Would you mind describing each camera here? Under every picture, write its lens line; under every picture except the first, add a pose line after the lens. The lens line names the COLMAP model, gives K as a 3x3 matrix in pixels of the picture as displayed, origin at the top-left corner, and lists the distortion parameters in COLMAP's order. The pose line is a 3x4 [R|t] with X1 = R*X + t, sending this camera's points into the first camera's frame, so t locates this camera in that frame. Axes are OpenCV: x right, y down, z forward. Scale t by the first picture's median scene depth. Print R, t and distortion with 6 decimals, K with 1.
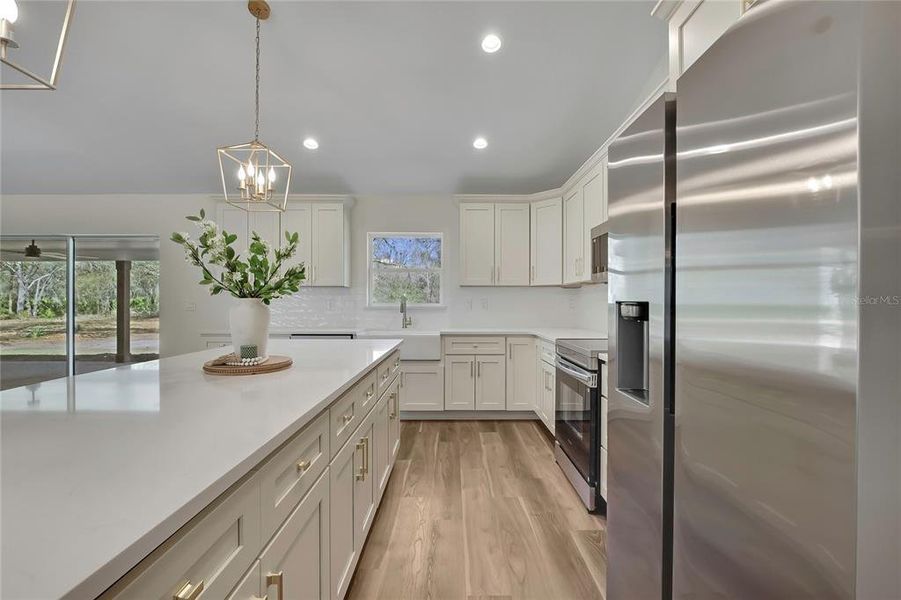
lens RADIAL K [[394.1, 0, 450.7], [0, 394.1, 302.9], [0, 0, 1]] dist [-0.078234, 0.000087]
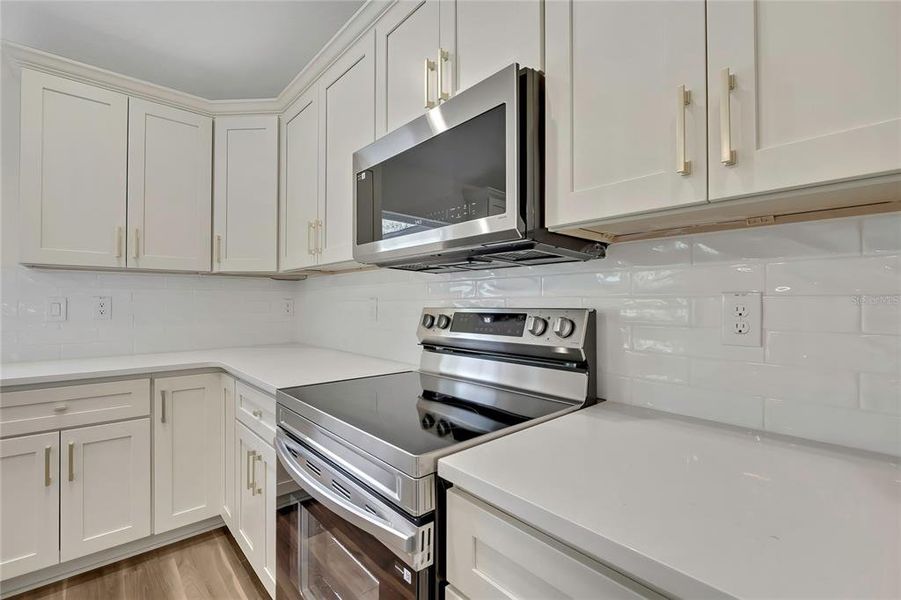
lens RADIAL K [[403.7, 0, 450.5], [0, 403.7, 300.0], [0, 0, 1]] dist [0.001182, 0.000349]
pose [[0.749953, 0.003078, 0.661484, 0.089319], [0.001033, 0.999983, -0.005824, -0.002432], [-0.661490, 0.005051, 0.749937, 0.408144]]
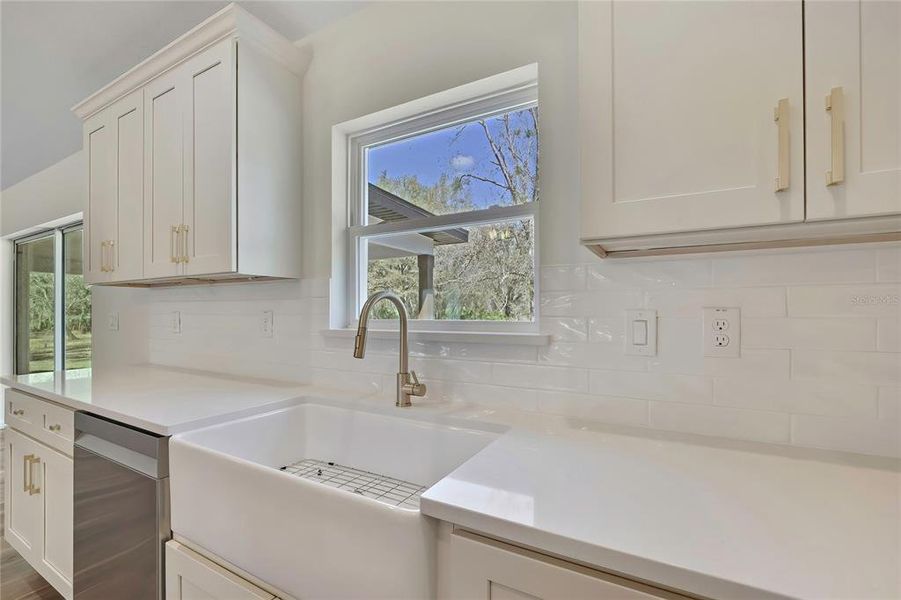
lens RADIAL K [[398.1, 0, 432.0], [0, 398.1, 308.5], [0, 0, 1]] dist [-0.000226, 0.000047]
pose [[0.854488, -0.005475, -0.519443, 0.070808], [0.002177, 0.999973, -0.006958, -0.007662], [0.519467, 0.004815, 0.854477, 0.860200]]
